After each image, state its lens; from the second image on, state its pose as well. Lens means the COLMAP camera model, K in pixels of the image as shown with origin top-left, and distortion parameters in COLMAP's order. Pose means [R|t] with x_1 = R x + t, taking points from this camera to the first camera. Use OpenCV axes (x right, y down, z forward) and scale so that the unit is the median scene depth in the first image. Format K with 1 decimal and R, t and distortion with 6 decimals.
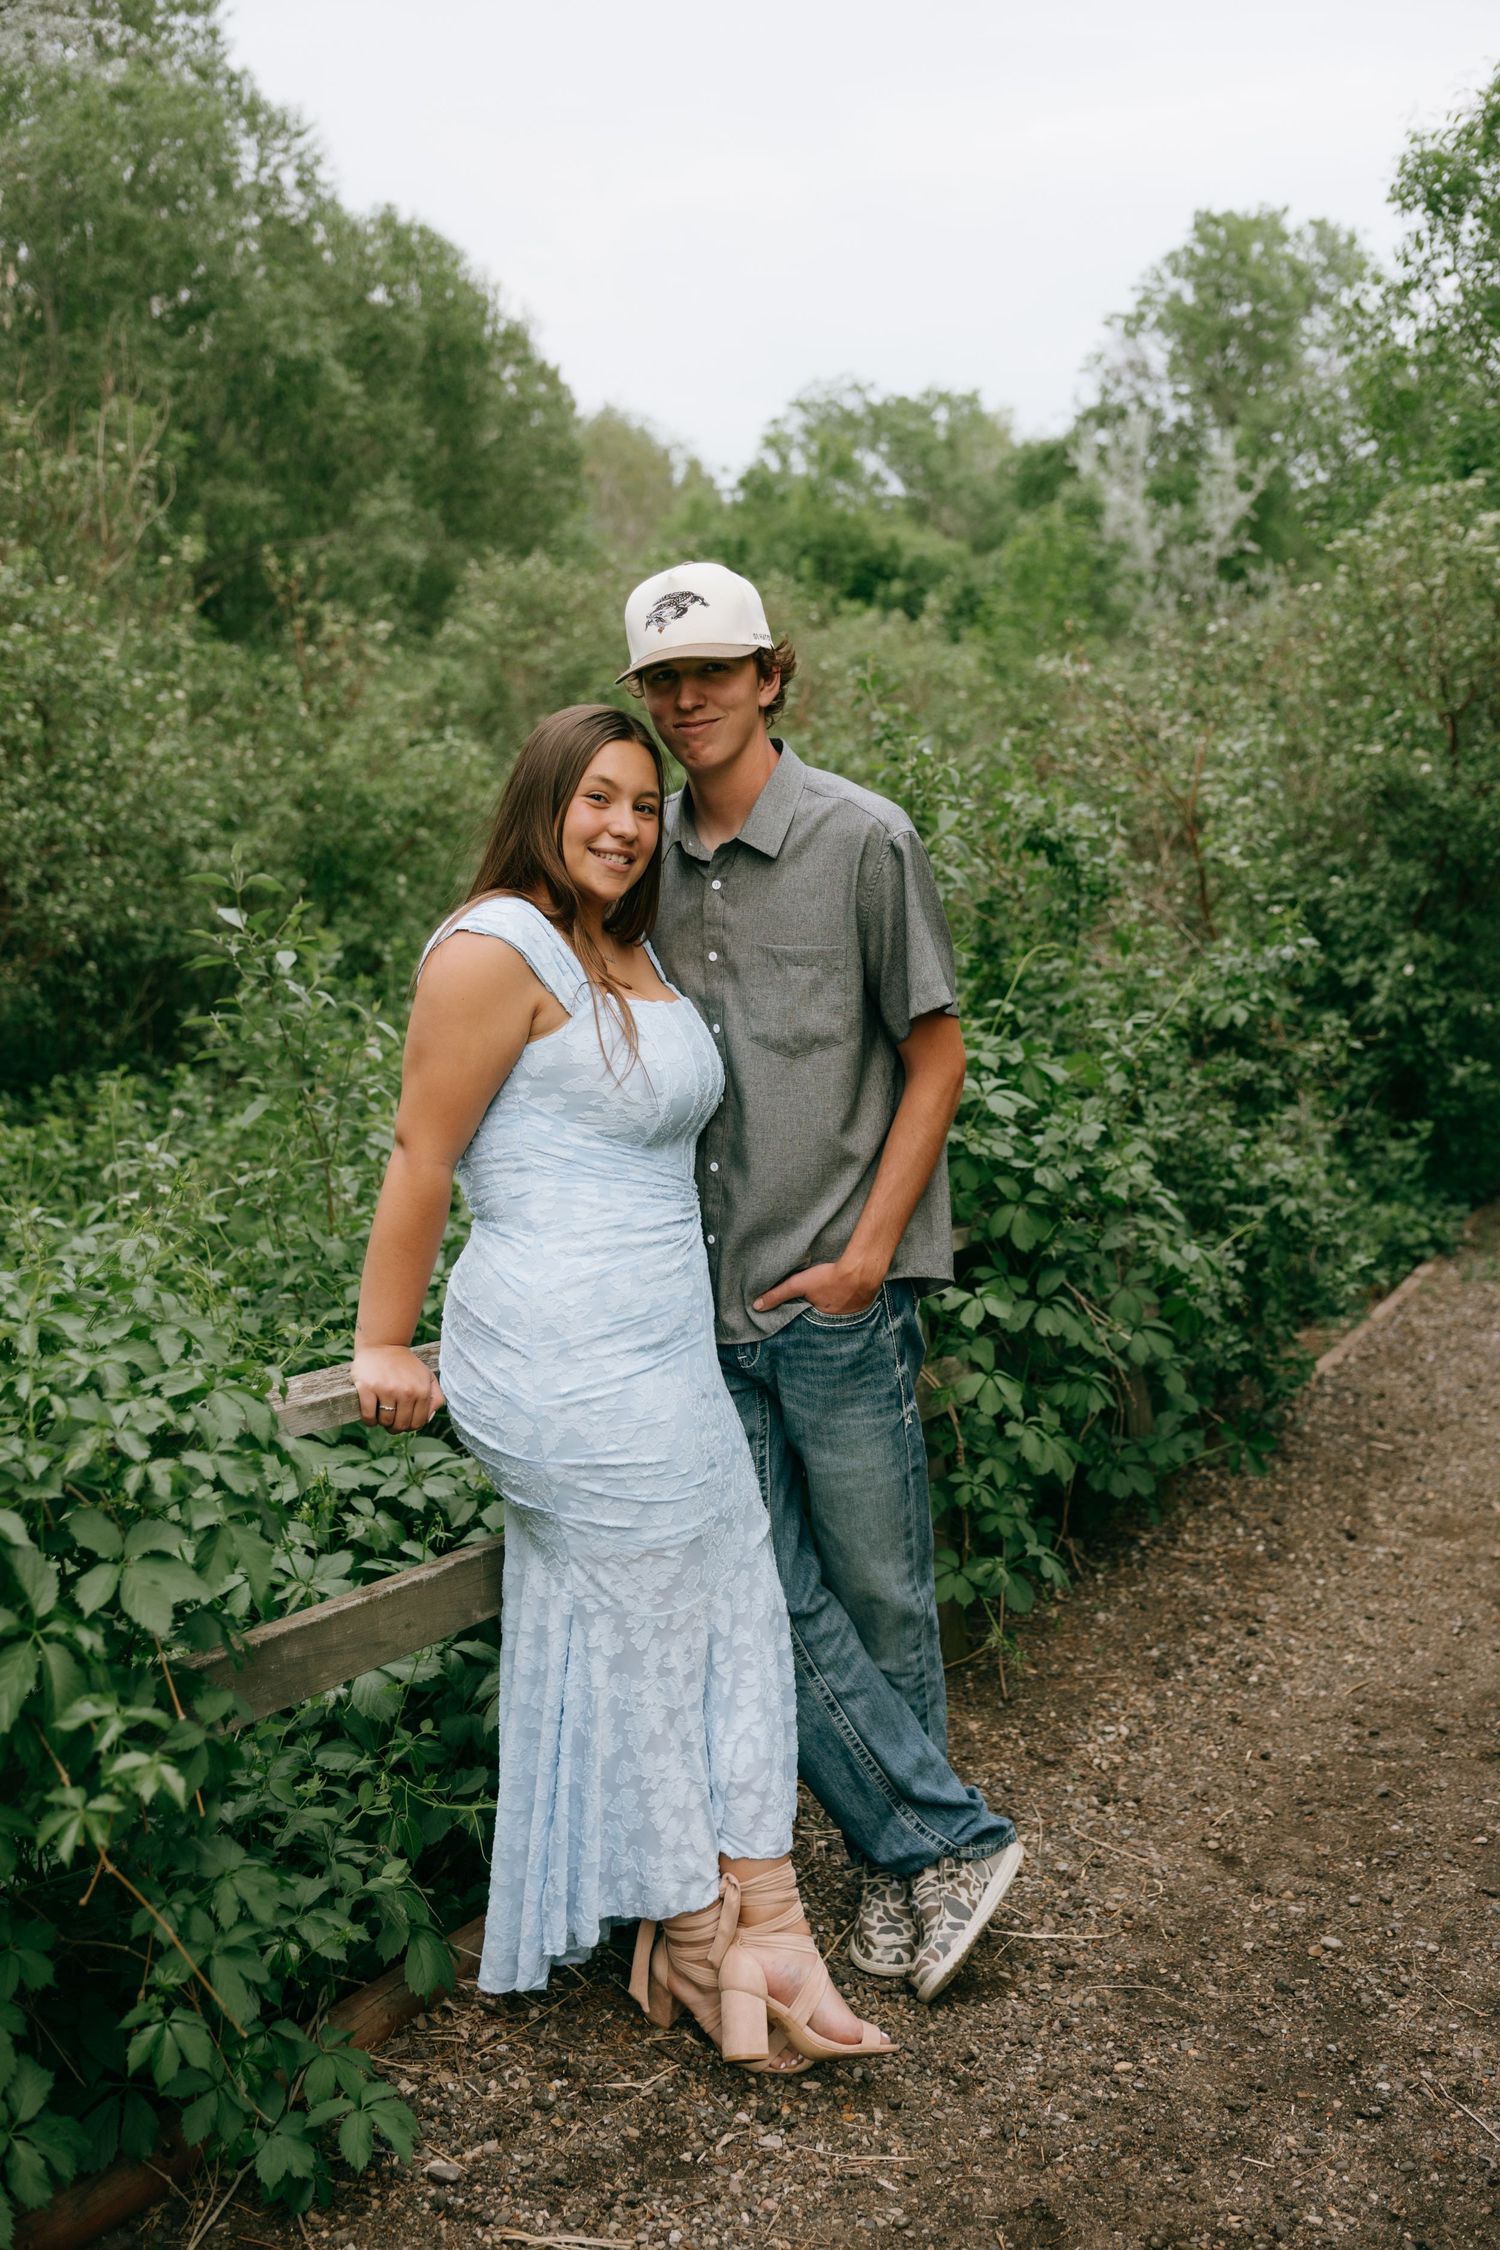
lens RADIAL K [[2351.1, 0, 747.7], [0, 2351.1, 1080.9], [0, 0, 1]] dist [0.058965, -0.012820]
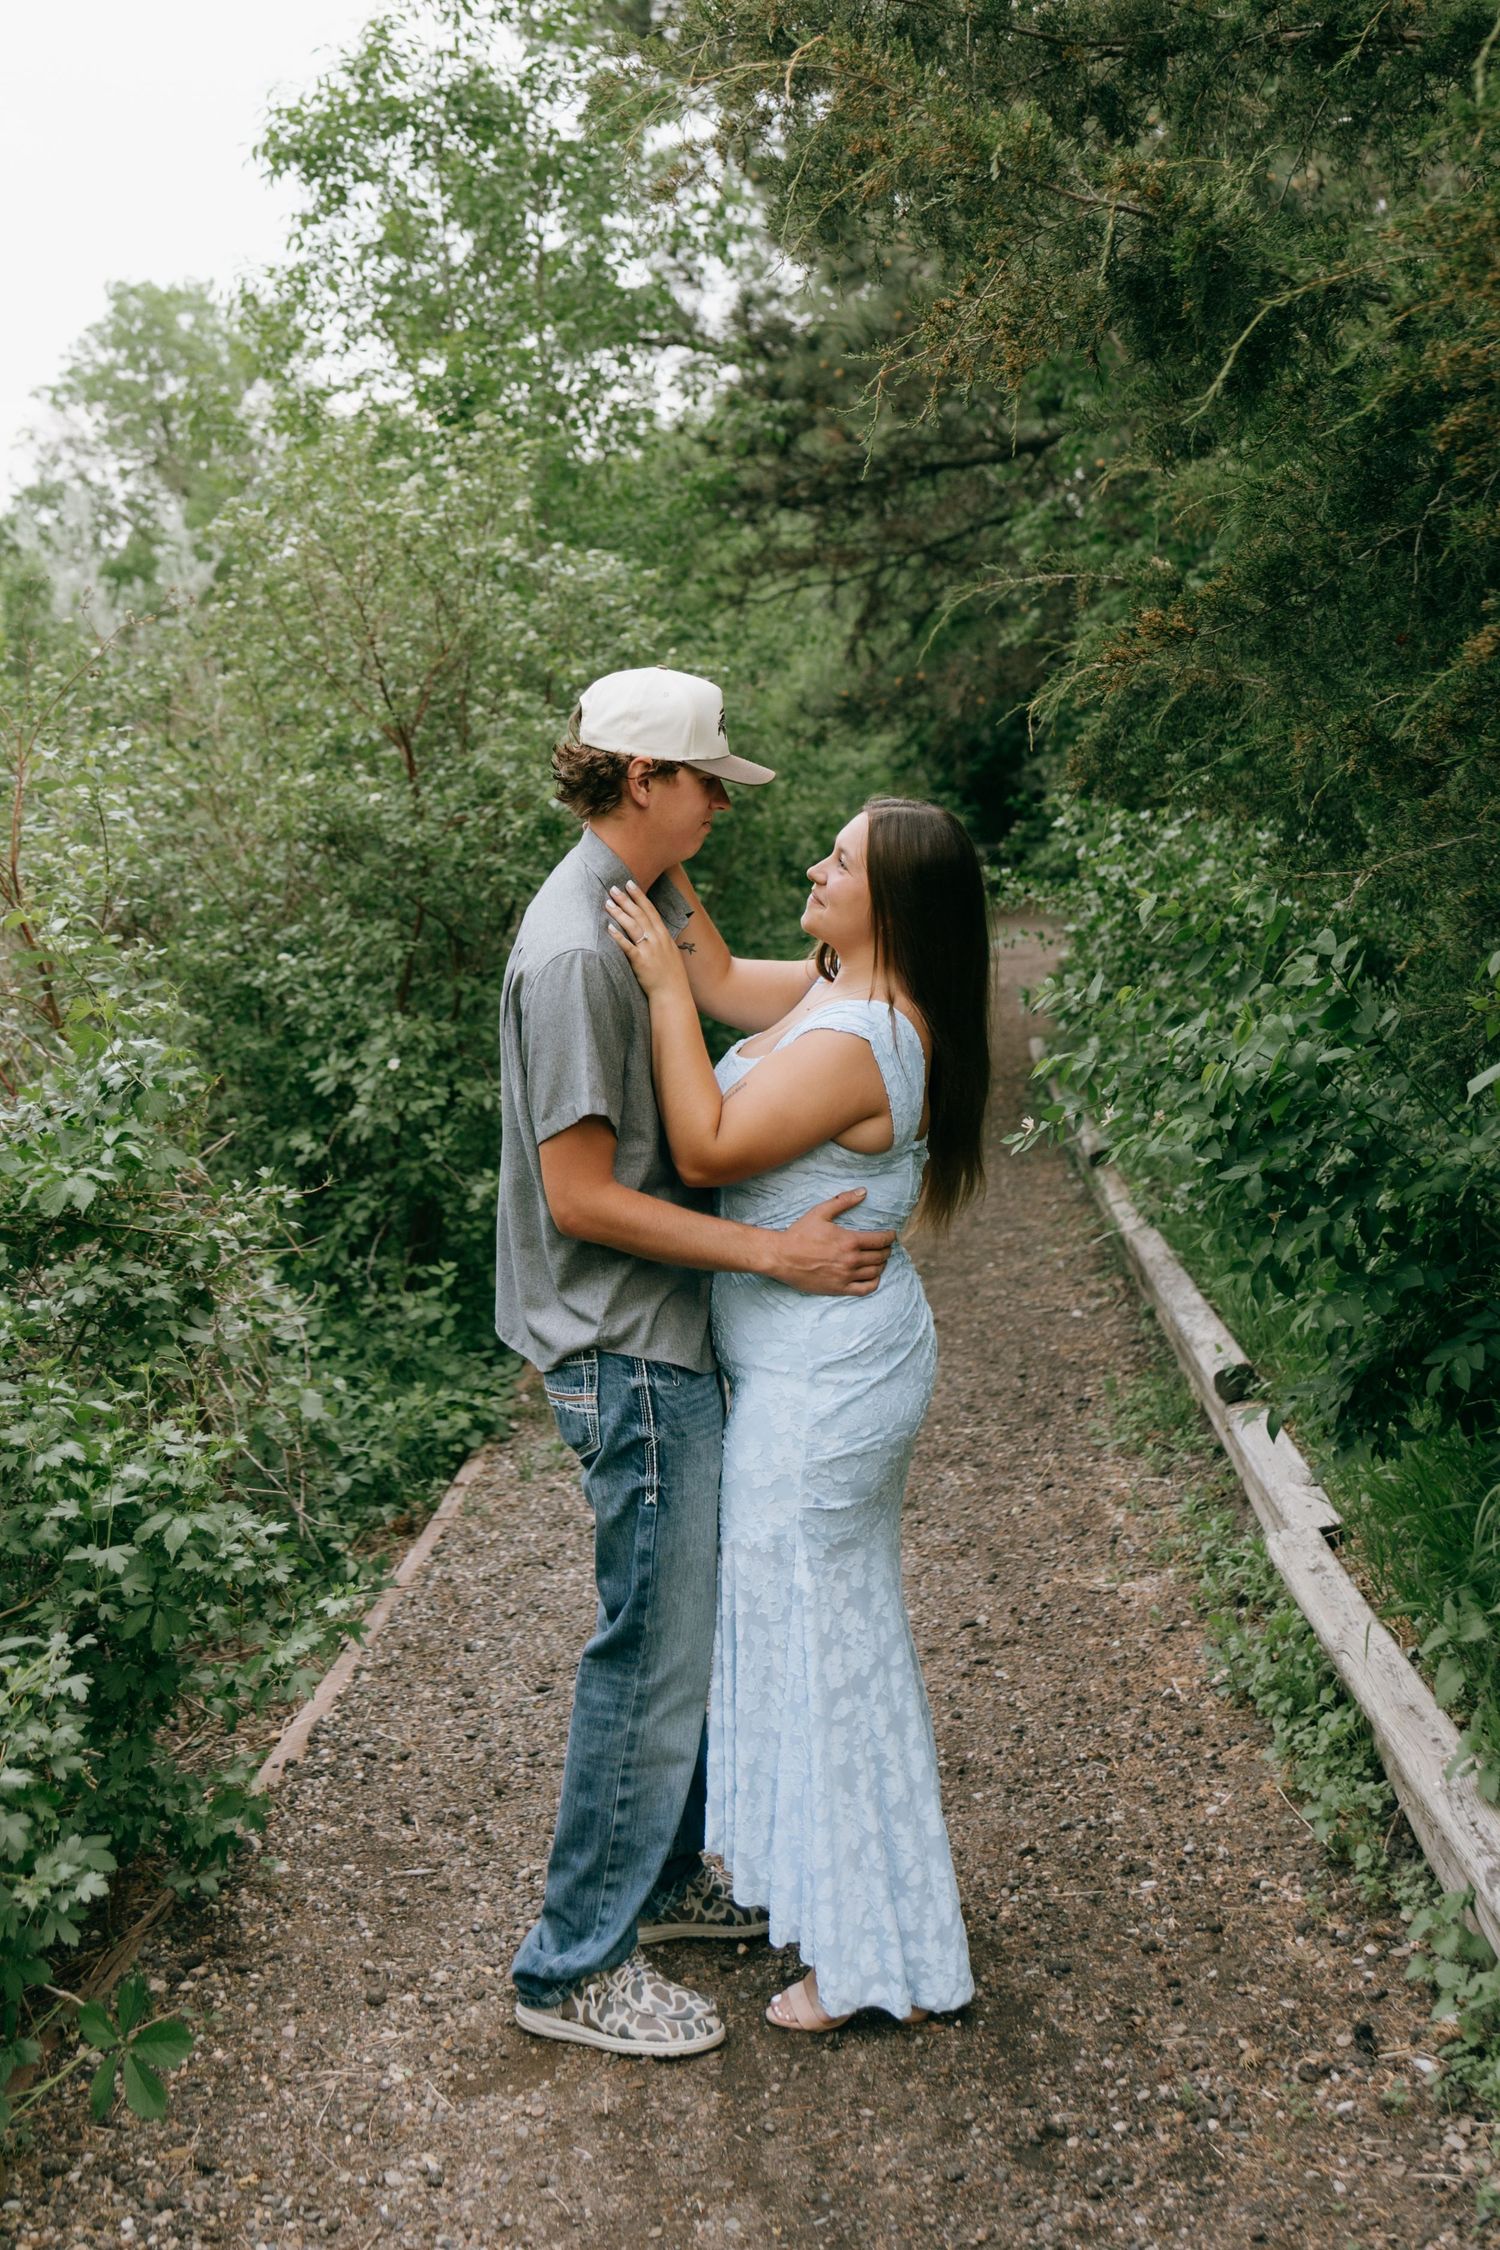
lens RADIAL K [[1795.9, 0, 750.0], [0, 1795.9, 1125.0], [0, 0, 1]] dist [-0.000044, 0.001136]
pose [[0.910755, -0.150755, 0.384445, 0.153714], [0.151335, 0.988059, 0.028940, -0.026184], [-0.384217, 0.031823, 0.922694, 0.413114]]
